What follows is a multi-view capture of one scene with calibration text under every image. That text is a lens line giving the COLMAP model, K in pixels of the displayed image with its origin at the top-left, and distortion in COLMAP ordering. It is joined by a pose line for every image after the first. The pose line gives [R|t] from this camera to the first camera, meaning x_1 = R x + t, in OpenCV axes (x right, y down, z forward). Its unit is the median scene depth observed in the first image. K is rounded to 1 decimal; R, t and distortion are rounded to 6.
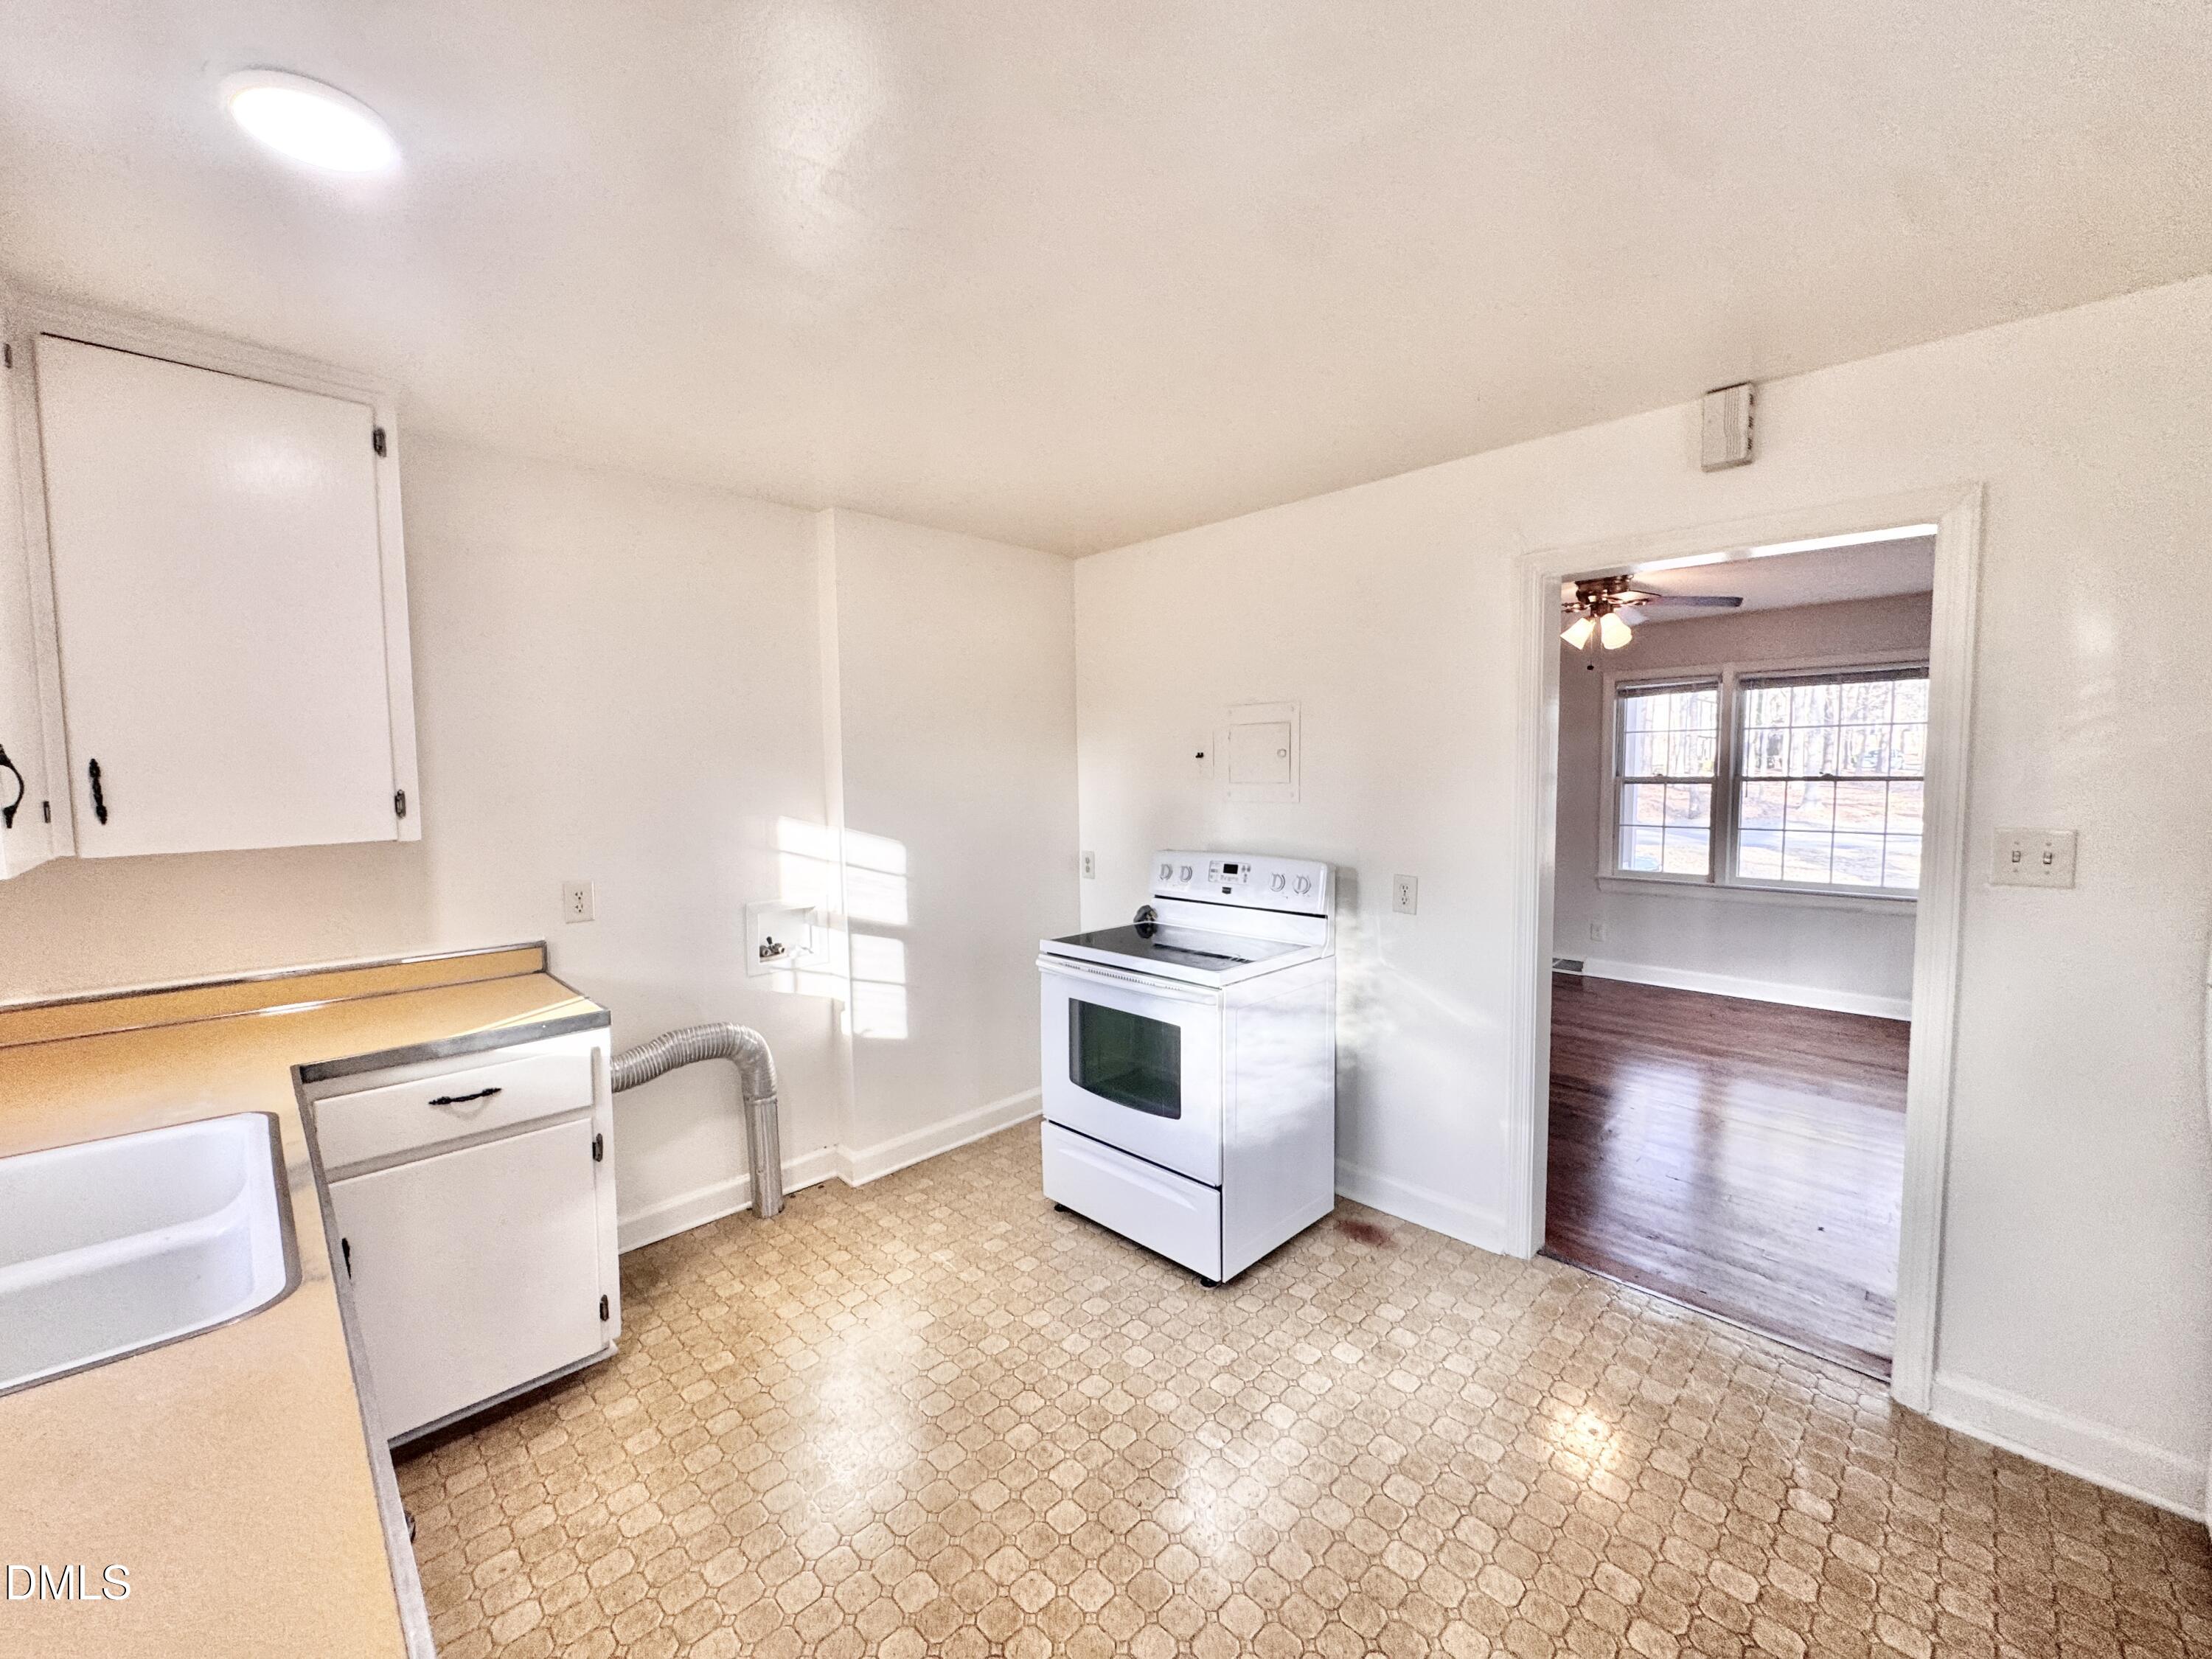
lens RADIAL K [[882.8, 0, 1102.0], [0, 882.8, 826.6], [0, 0, 1]] dist [-0.001058, 0.000395]
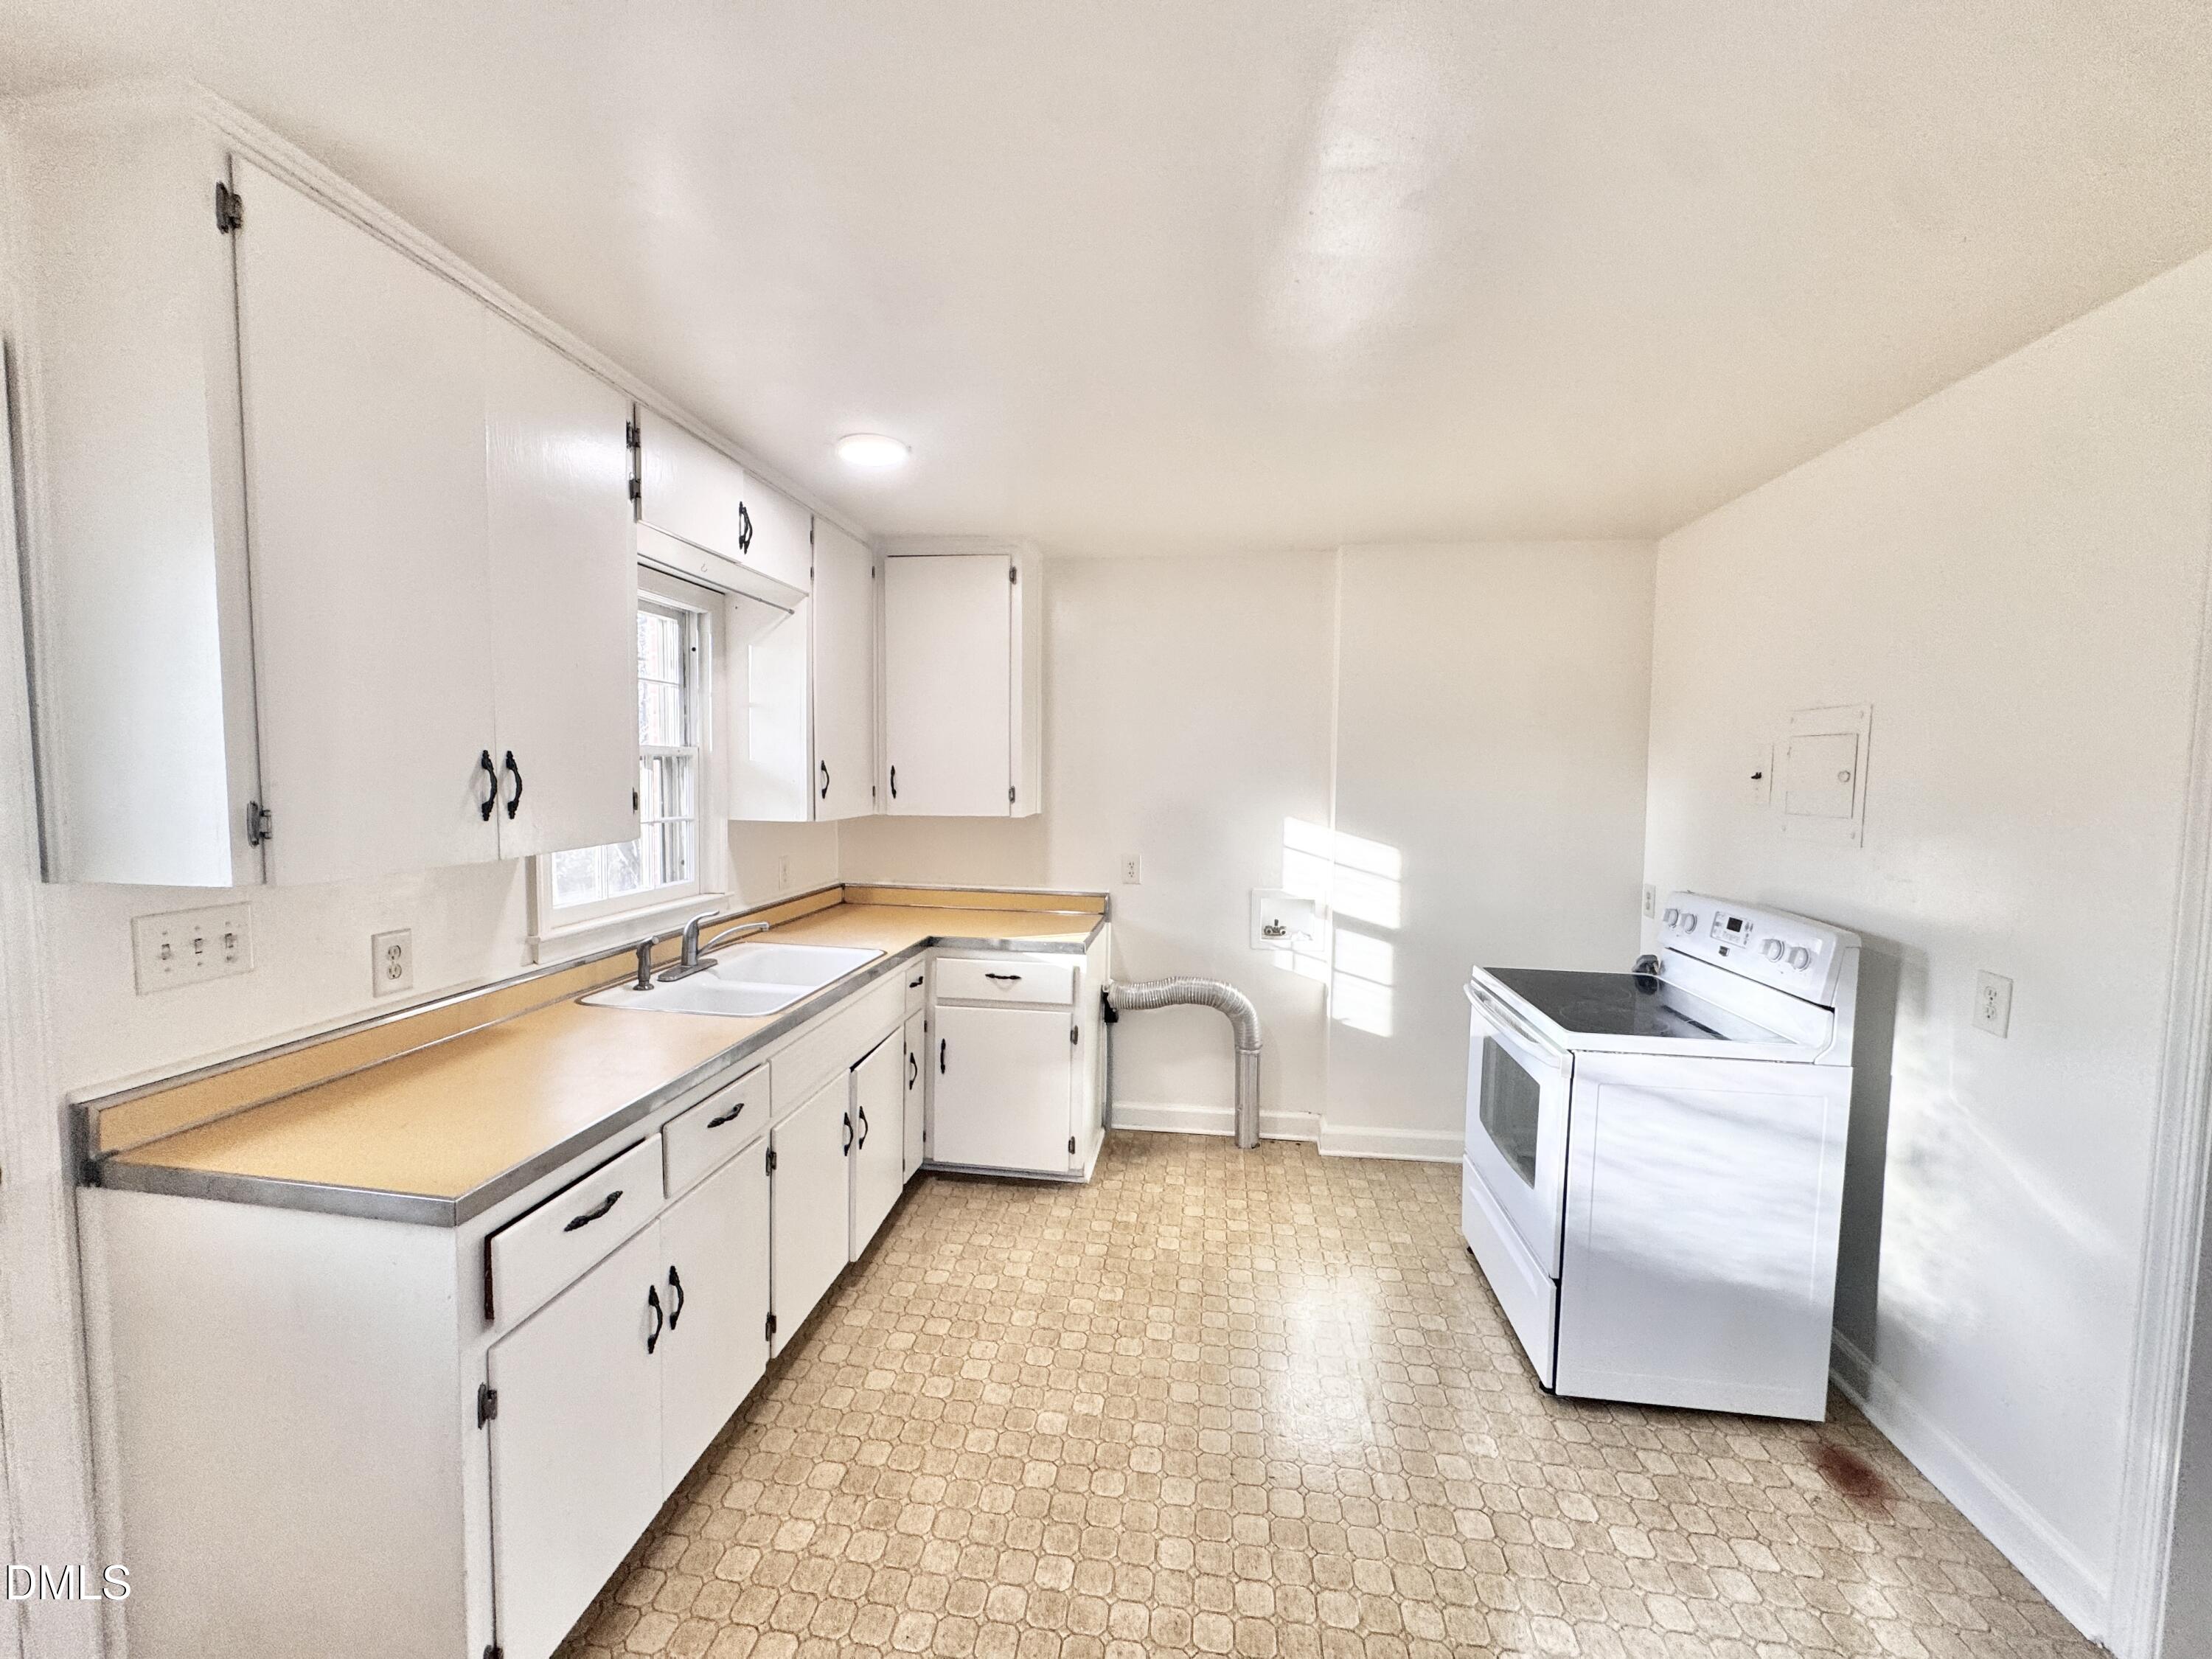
lens RADIAL K [[875.8, 0, 1106.0], [0, 875.8, 829.5], [0, 0, 1]] dist [0.000666, 0.000283]
pose [[0.615462, 0.074630, -0.784625, 0.428681], [-0.072915, 0.996629, 0.037601, -0.025340], [0.784787, 0.034069, 0.618829, 0.096792]]
